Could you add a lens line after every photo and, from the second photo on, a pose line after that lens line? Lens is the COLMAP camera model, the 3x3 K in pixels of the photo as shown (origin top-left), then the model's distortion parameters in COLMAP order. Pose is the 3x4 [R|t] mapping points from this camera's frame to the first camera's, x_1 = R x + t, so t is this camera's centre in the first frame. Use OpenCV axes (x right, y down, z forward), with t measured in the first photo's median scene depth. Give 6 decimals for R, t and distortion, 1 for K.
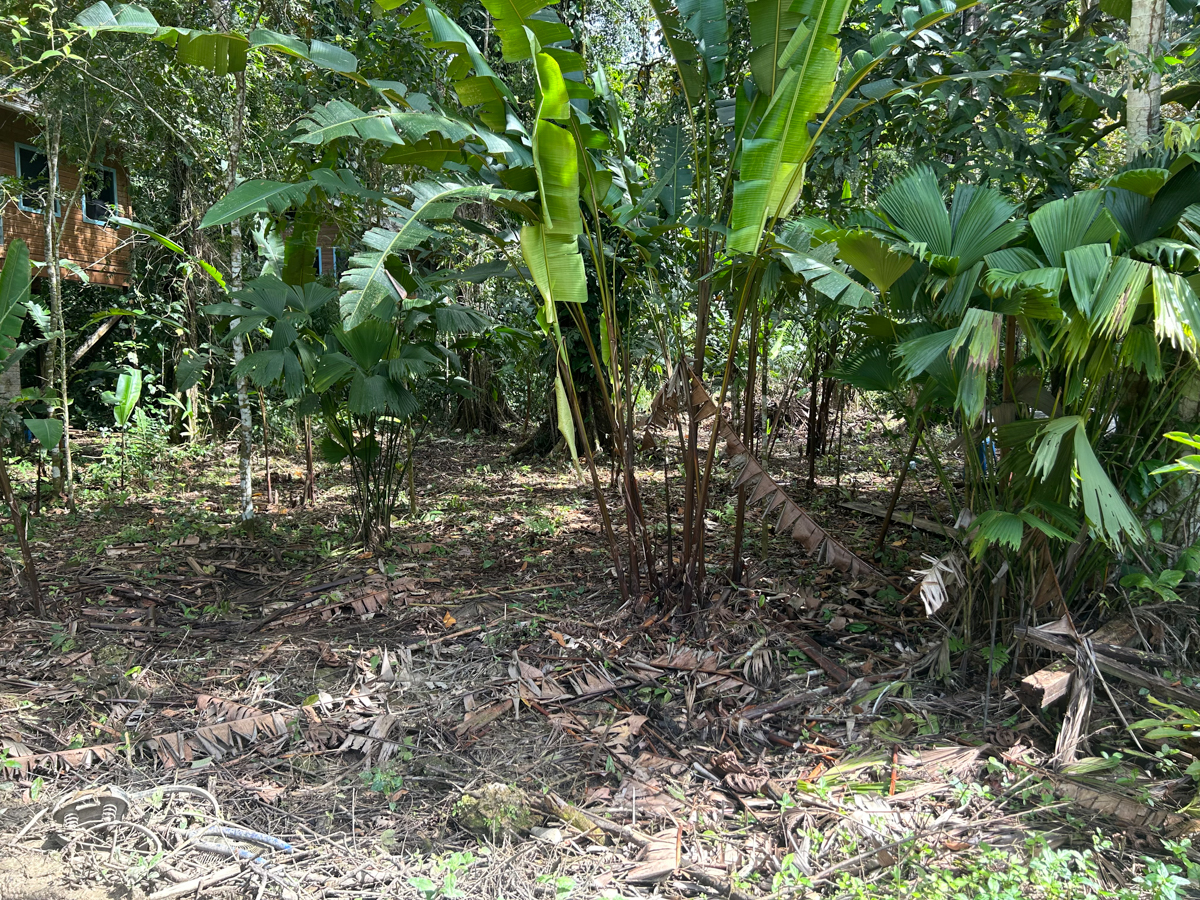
lens RADIAL K [[891.5, 0, 603.9], [0, 891.5, 445.1], [0, 0, 1]] dist [0.054262, -0.062916]
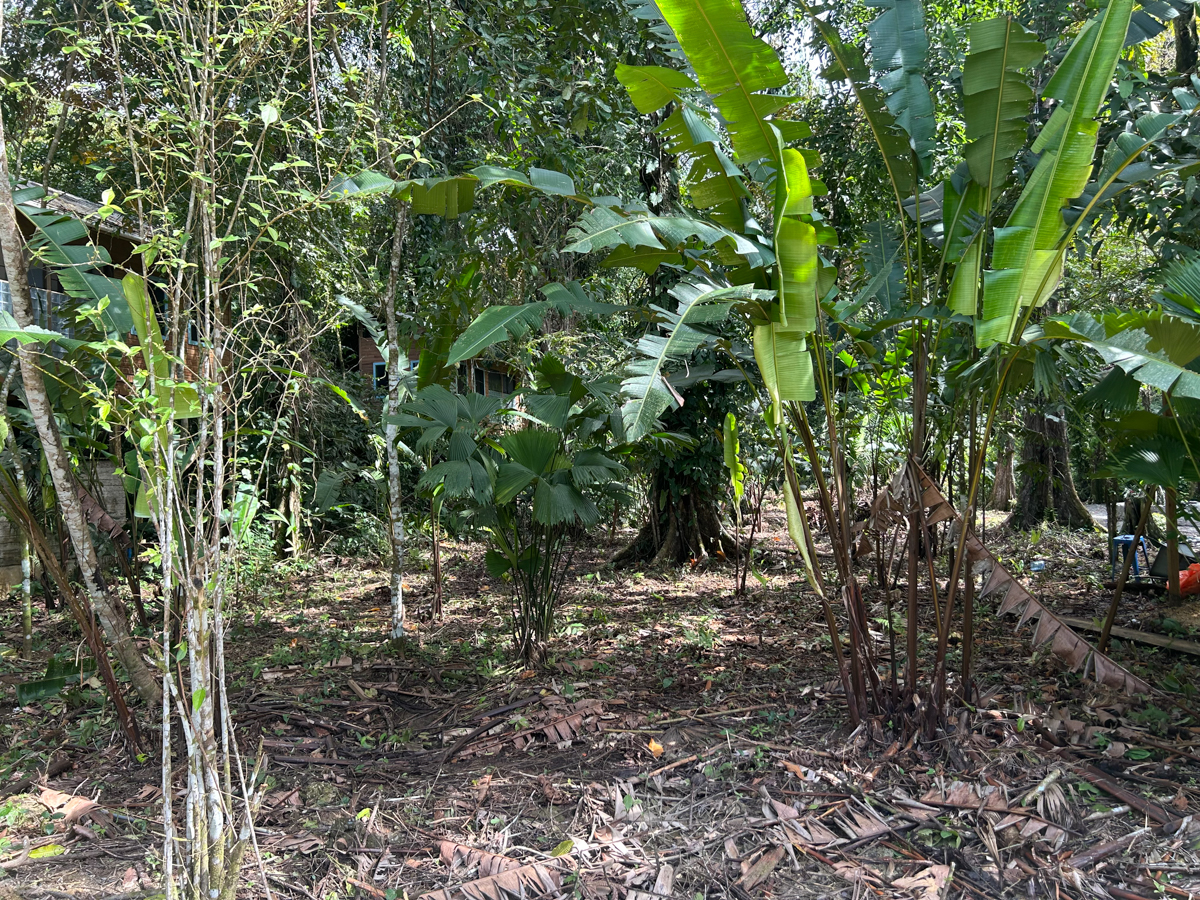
lens RADIAL K [[891.5, 0, 596.0], [0, 891.5, 450.4], [0, 0, 1]] dist [0.054262, -0.062916]
pose [[0.998241, -0.030894, -0.050597, -0.196999], [0.025287, 0.993836, -0.107935, -0.012957], [0.053620, 0.106466, 0.992870, 0.048591]]
